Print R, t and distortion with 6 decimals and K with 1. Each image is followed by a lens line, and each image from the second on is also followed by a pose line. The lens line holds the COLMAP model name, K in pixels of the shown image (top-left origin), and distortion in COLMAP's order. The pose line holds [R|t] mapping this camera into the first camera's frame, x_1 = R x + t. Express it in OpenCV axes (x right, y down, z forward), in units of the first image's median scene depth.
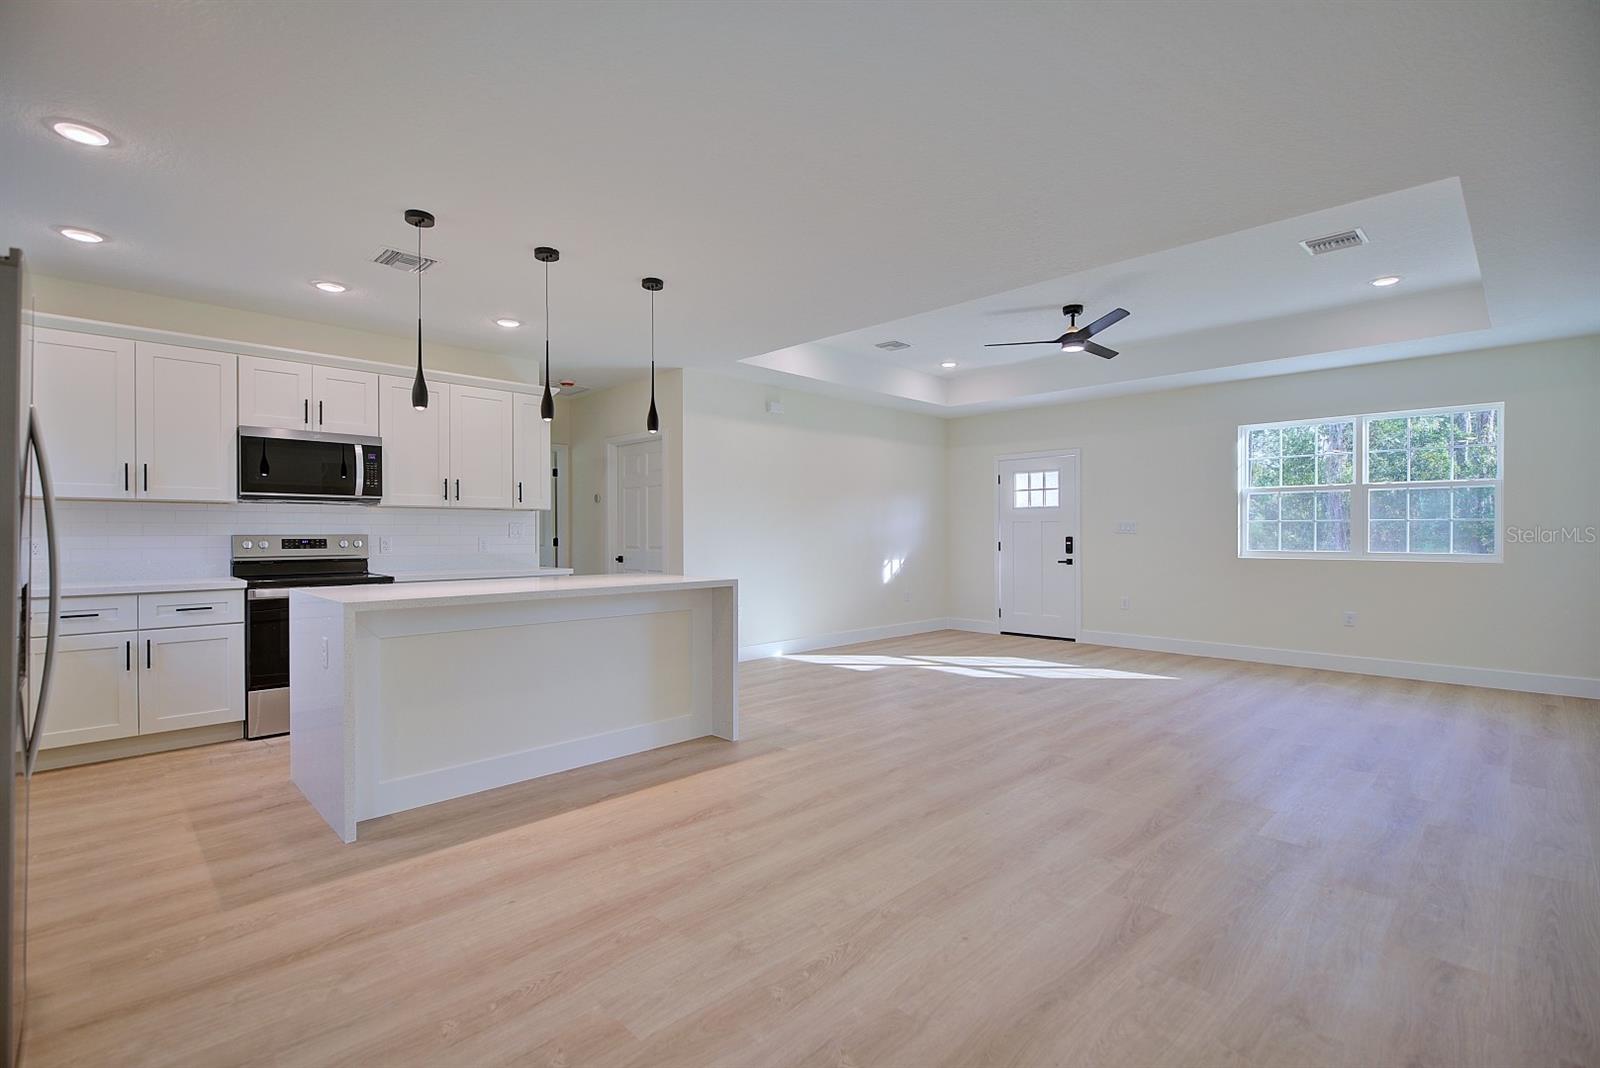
lens RADIAL K [[737.5, 0, 796.8], [0, 737.5, 532.2], [0, 0, 1]] dist [0.000511, -0.001266]
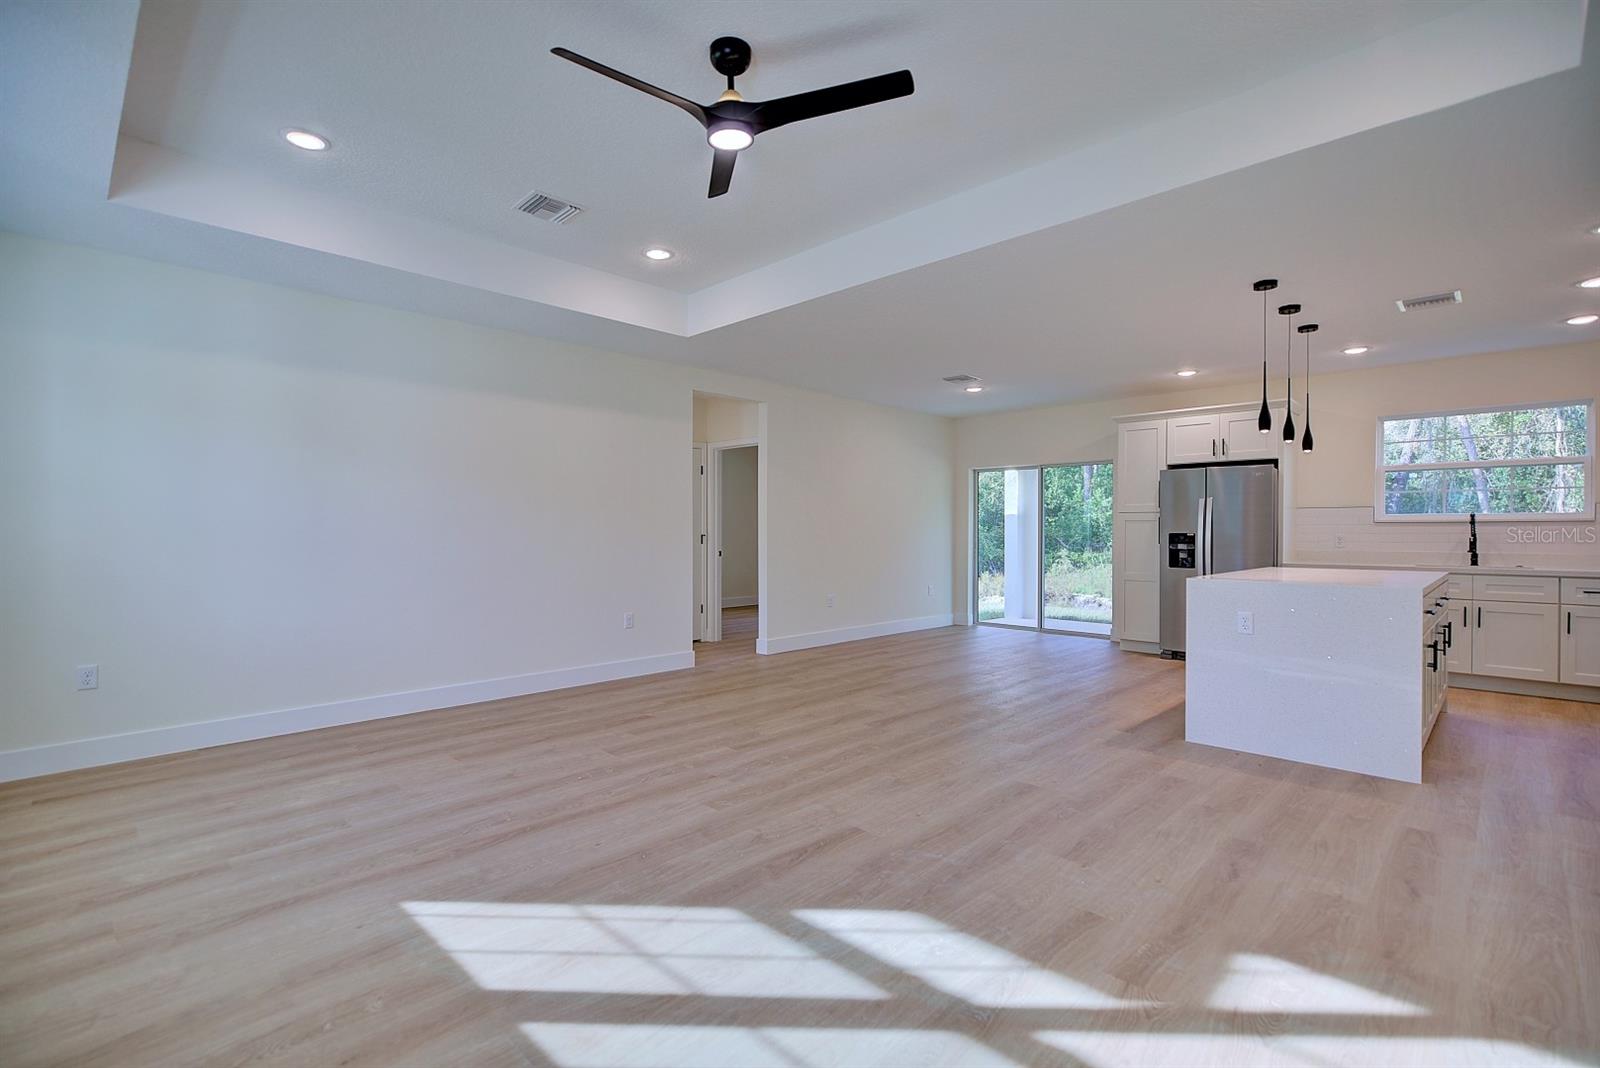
lens RADIAL K [[737.5, 0, 800.0], [0, 737.5, 537.6], [0, 0, 1]] dist [0.000511, -0.001266]
pose [[-0.999909, 0.001371, -0.013452, 0.469300], [0.001228, 0.999942, 0.010676, -0.002072], [0.013466, 0.010659, -0.999853, 2.067401]]
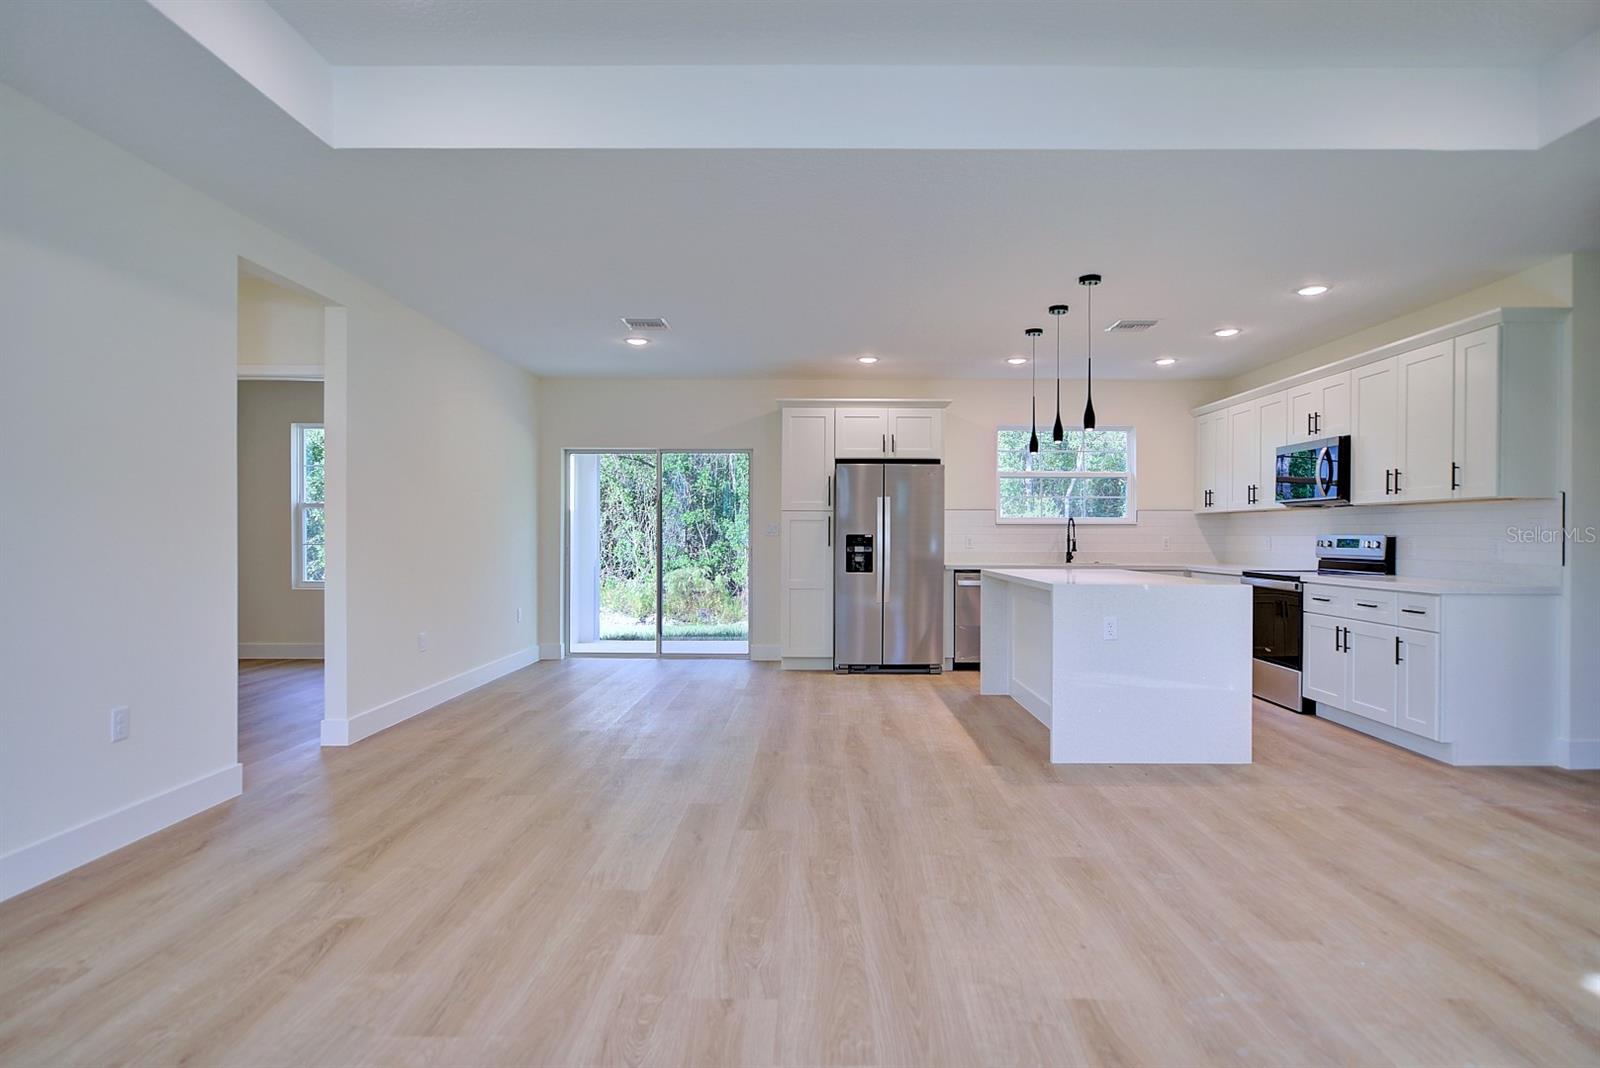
lens RADIAL K [[861.6, 0, 822.0], [0, 861.6, 534.6], [0, 0, 1]] dist [0.003230, 0.001114]
pose [[-0.702980, 0.001023, -0.711209, 0.901934], [-0.002880, 0.999987, 0.004285, -0.000487], [0.711204, 0.005061, -0.702968, 1.605739]]
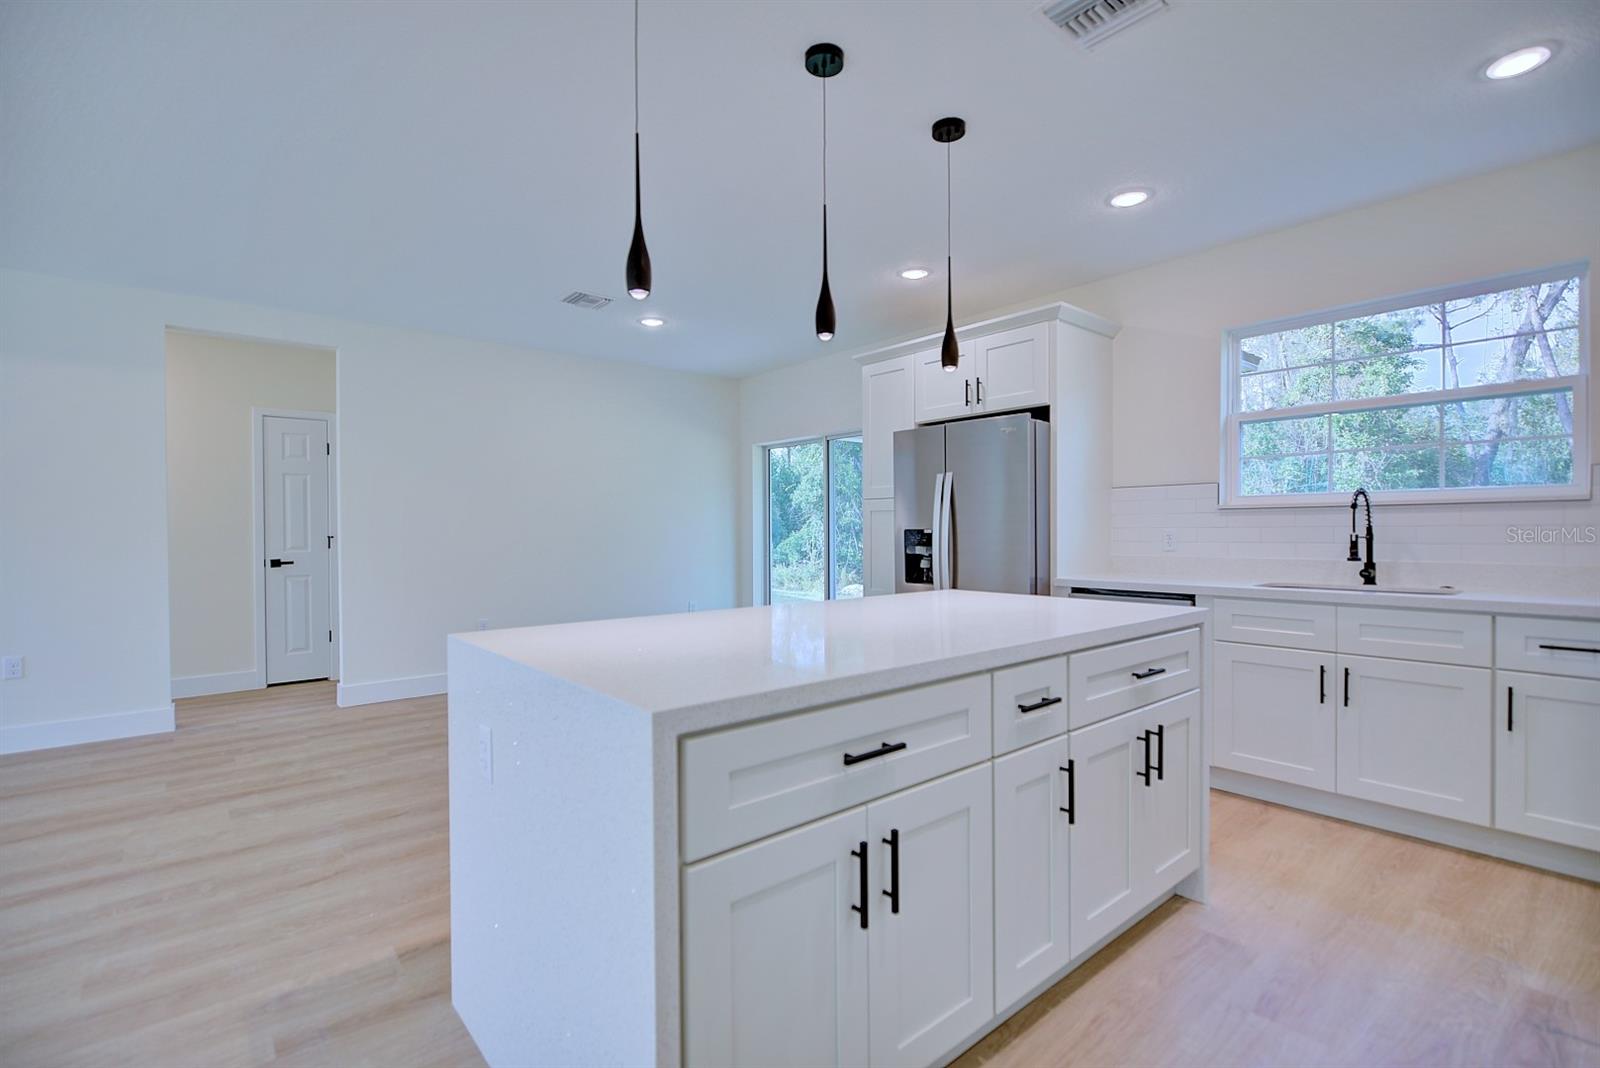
lens RADIAL K [[737.5, 0, 801.7], [0, 737.5, 536.7], [0, 0, 1]] dist [0.000511, -0.001266]
pose [[-0.996580, 0.008023, 0.082240, -0.337053], [0.008973, 0.999897, 0.011190, 0.003793], [-0.082142, 0.011889, -0.996550, 1.476844]]
